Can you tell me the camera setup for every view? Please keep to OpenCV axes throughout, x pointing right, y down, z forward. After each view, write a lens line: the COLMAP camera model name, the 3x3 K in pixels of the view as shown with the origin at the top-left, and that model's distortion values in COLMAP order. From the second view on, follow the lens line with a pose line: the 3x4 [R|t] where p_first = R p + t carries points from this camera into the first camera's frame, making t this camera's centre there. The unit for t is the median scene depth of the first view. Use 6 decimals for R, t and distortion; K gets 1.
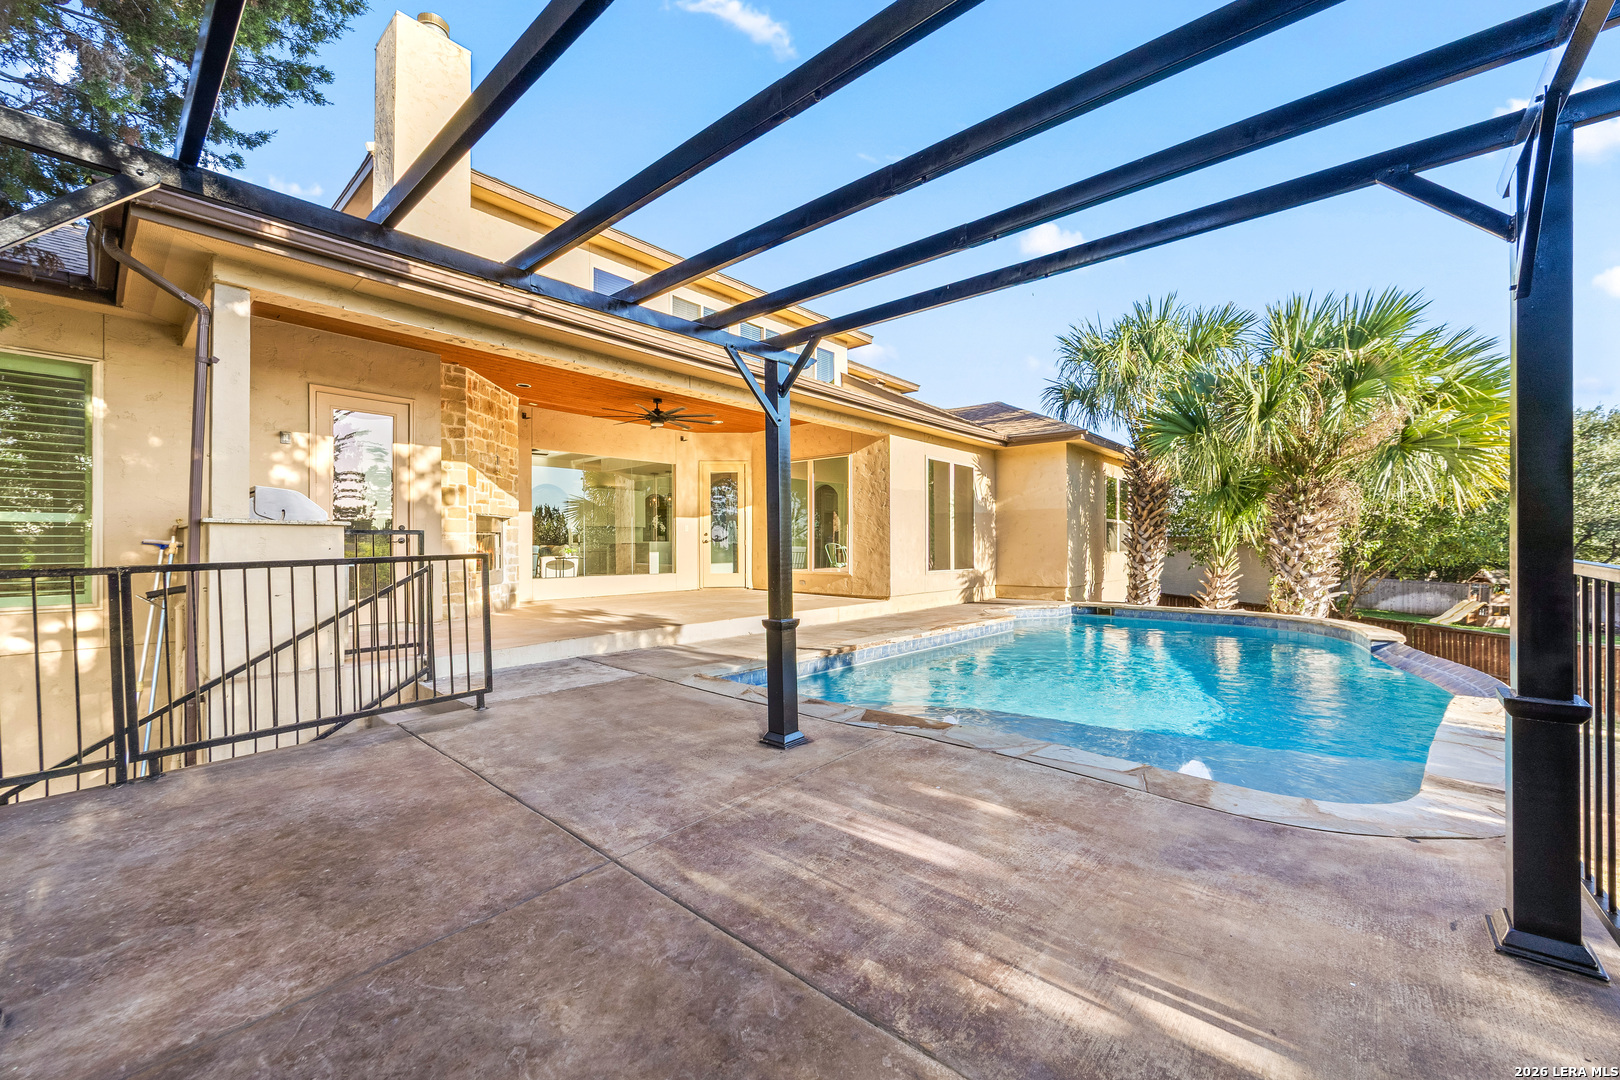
lens RADIAL K [[620.6, 0, 773.1], [0, 620.6, 551.0], [0, 0, 1]] dist [-0.005397, 0.000786]
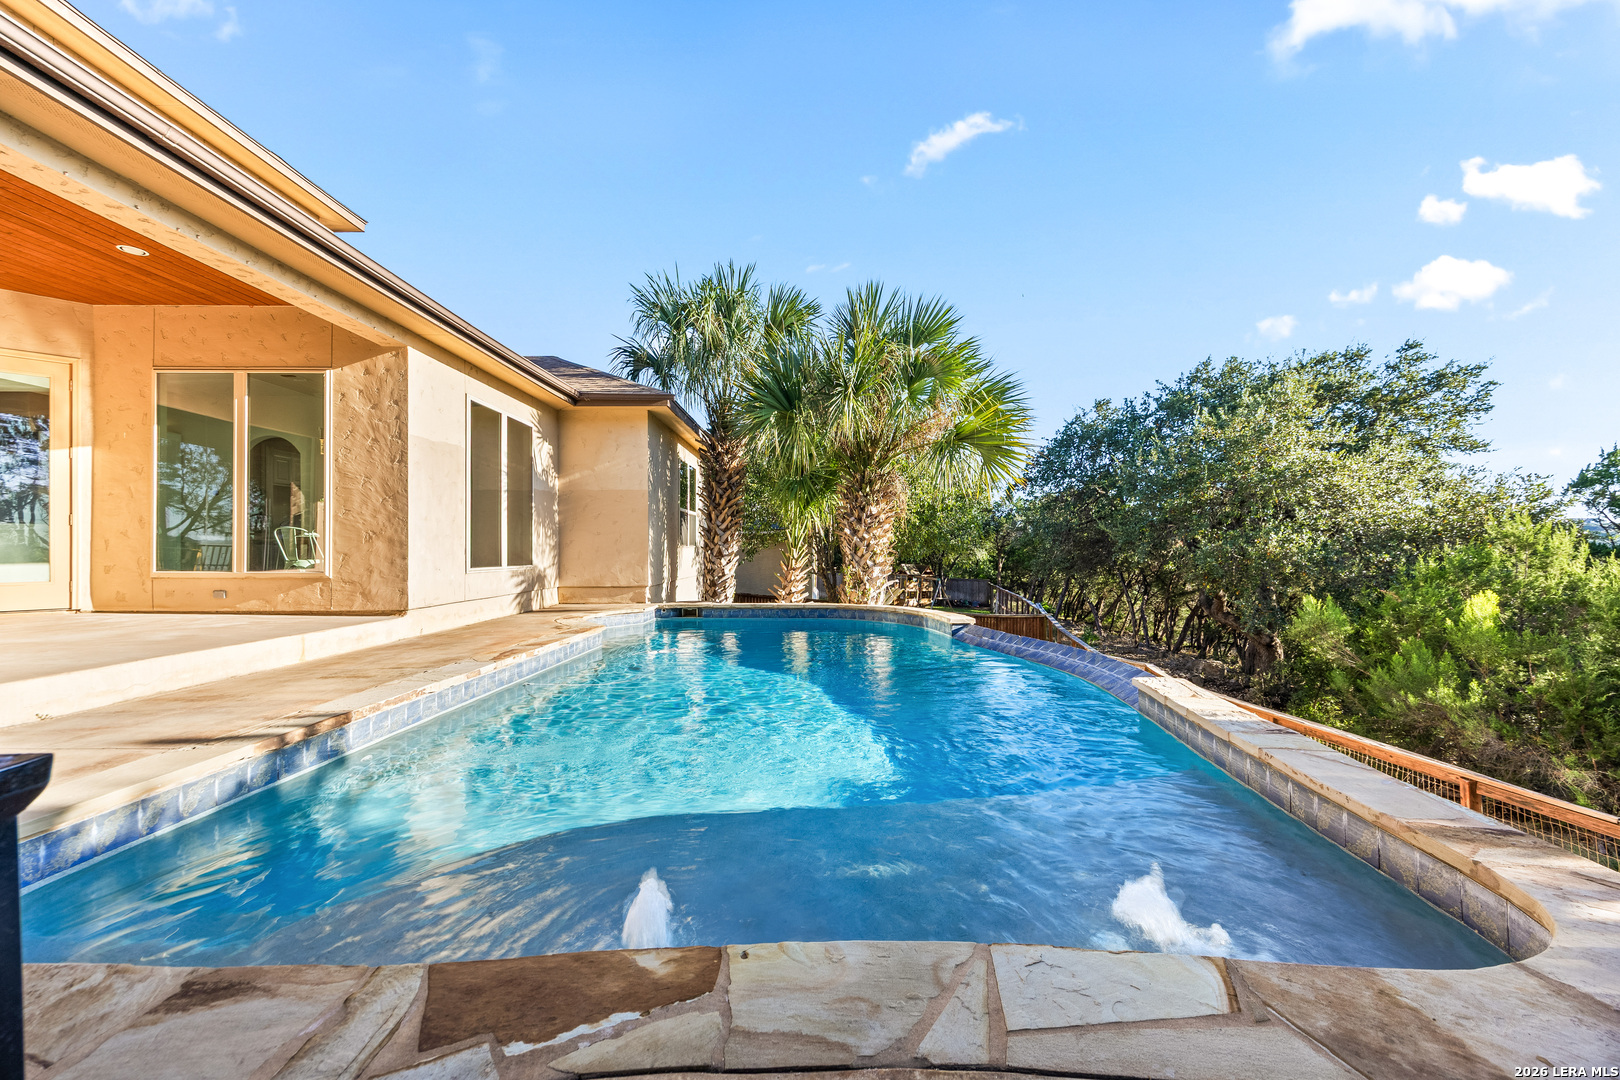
lens RADIAL K [[656.7, 0, 793.3], [0, 656.7, 549.1], [0, 0, 1]] dist [0.001468, 0.000316]
pose [[0.731442, 0.004218, 0.681891, 0.023768], [0.002495, 0.999958, -0.008862, 0.019658], [-0.681899, 0.008183, 0.731400, 0.258123]]
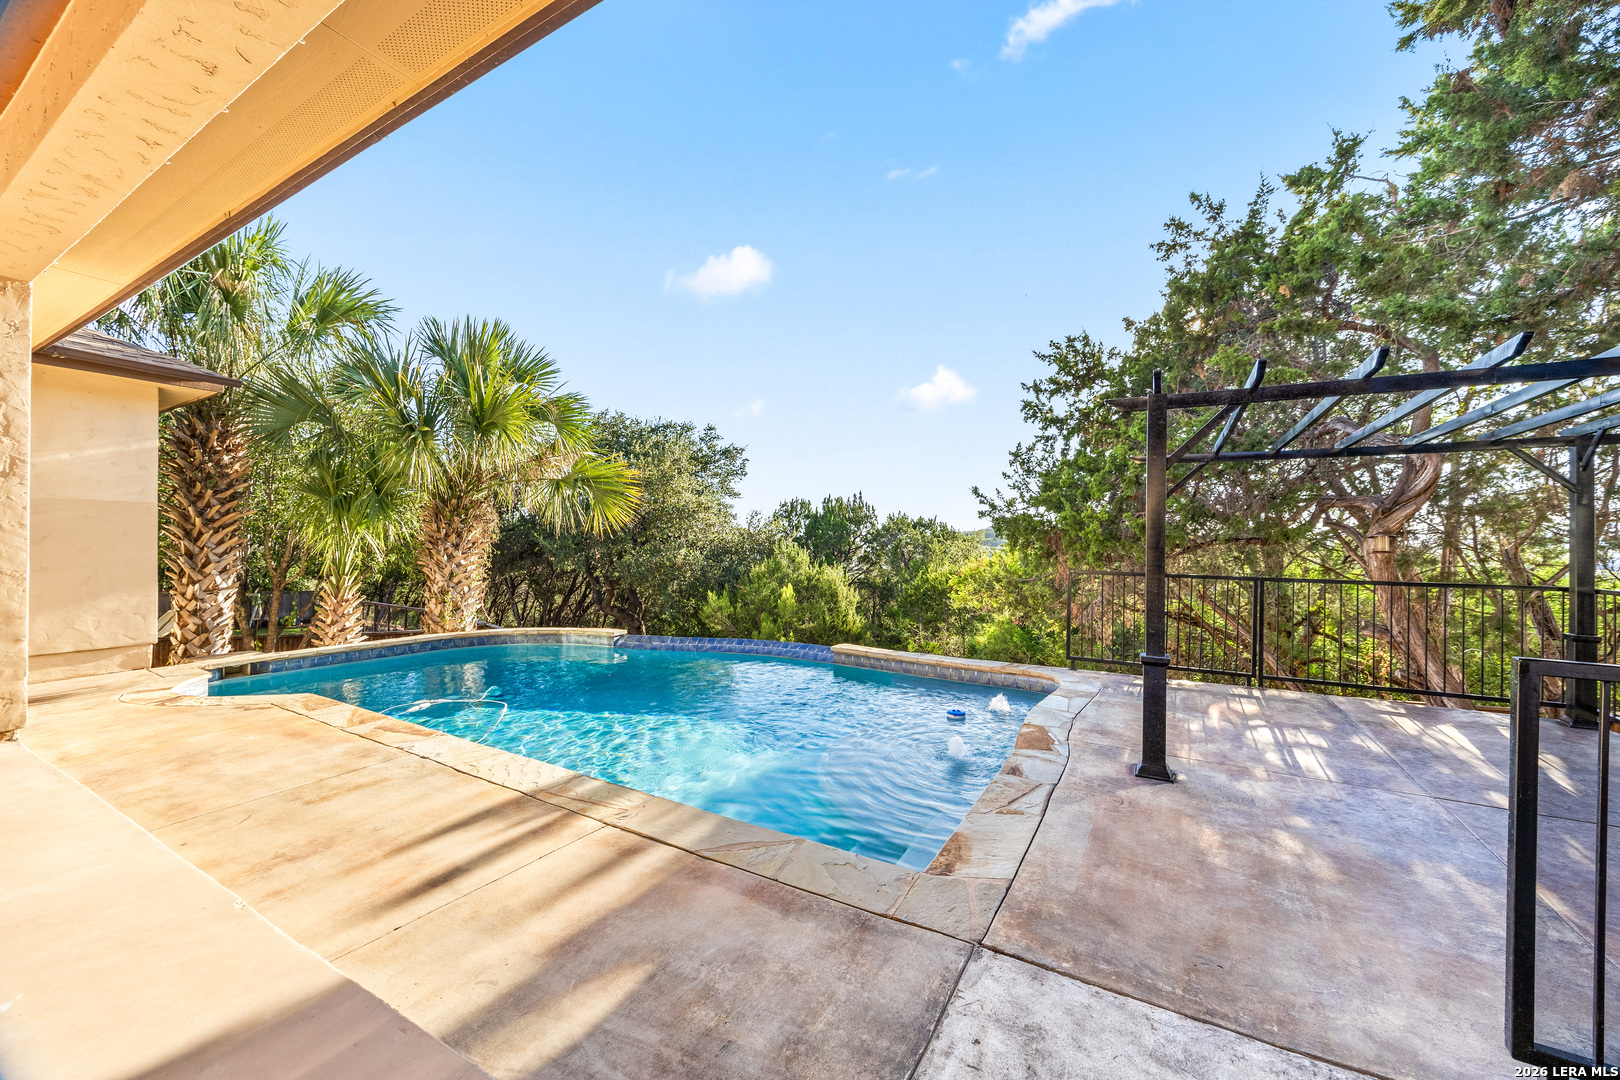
lens RADIAL K [[656.7, 0, 826.9], [0, 656.7, 543.0], [0, 0, 1]] dist [0.001468, 0.000316]
pose [[-0.280095, 0.004508, 0.959962, -0.309928], [0.010097, 0.999947, -0.001750, -0.028049], [-0.959919, 0.009203, -0.280126, 0.643175]]
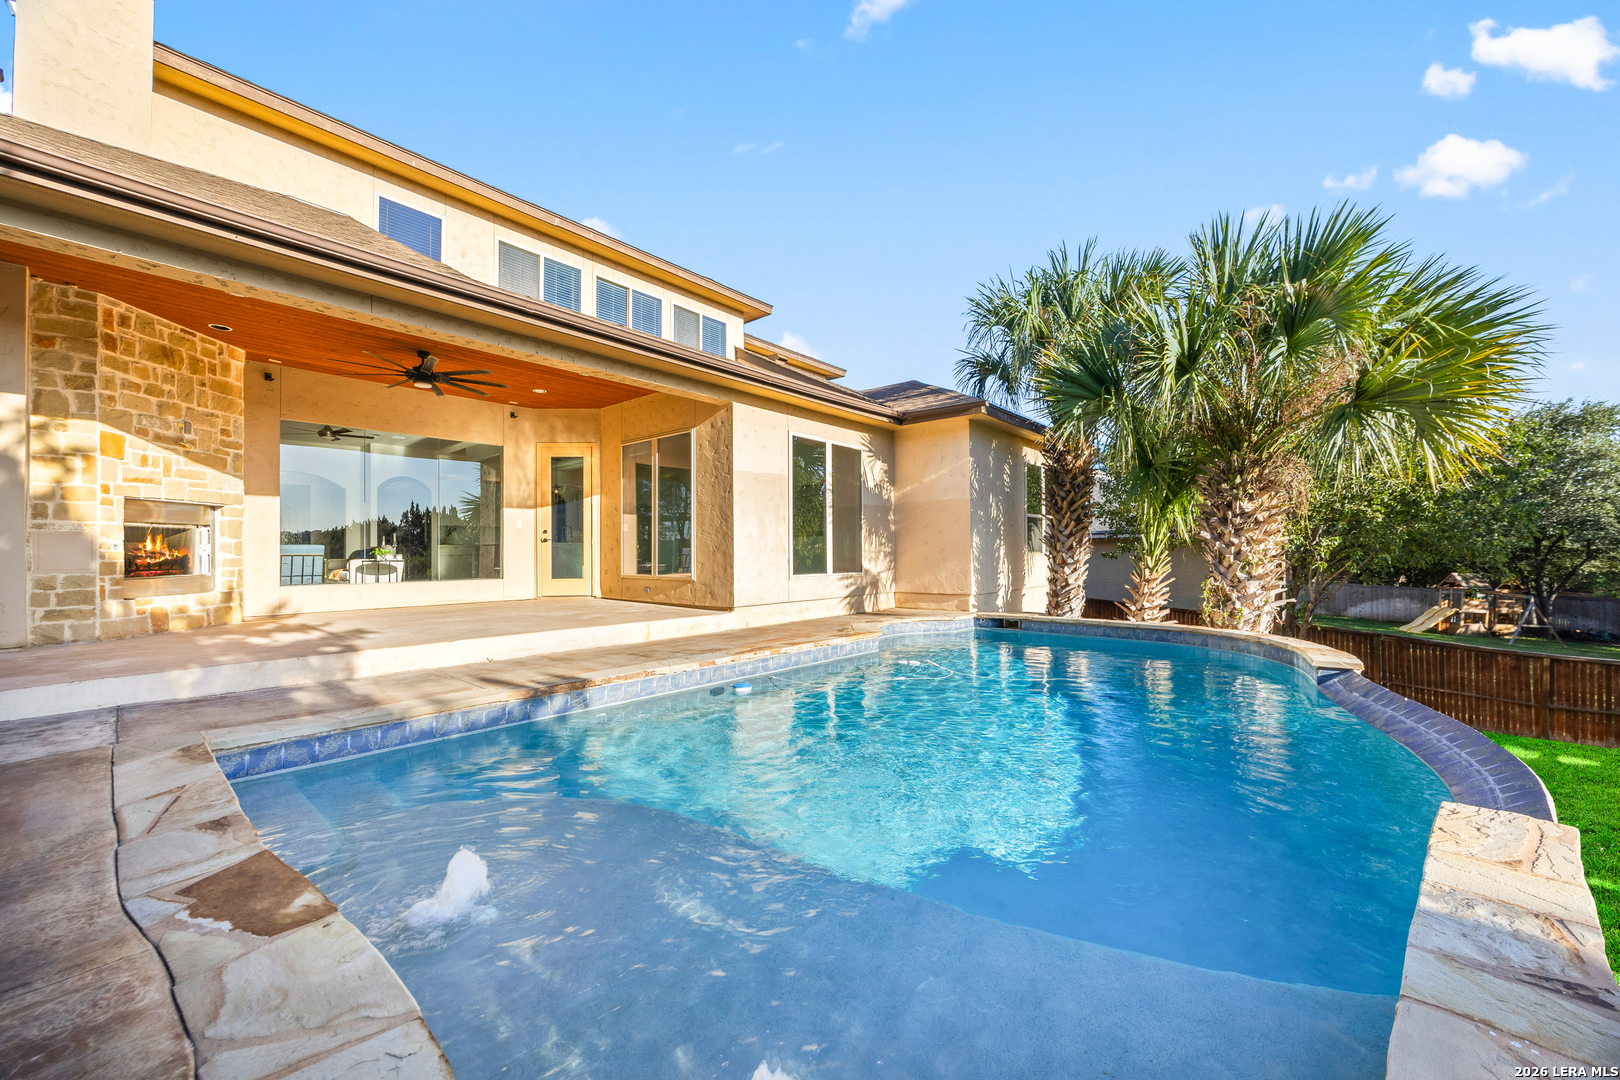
lens RADIAL K [[620.6, 0, 783.8], [0, 620.6, 548.7], [0, 0, 1]] dist [-0.005397, 0.000786]
pose [[0.999464, -0.001241, 0.032708, 0.221397], [0.001750, 0.999878, -0.015553, 0.011384], [-0.032684, 0.015602, 0.999344, 0.205318]]
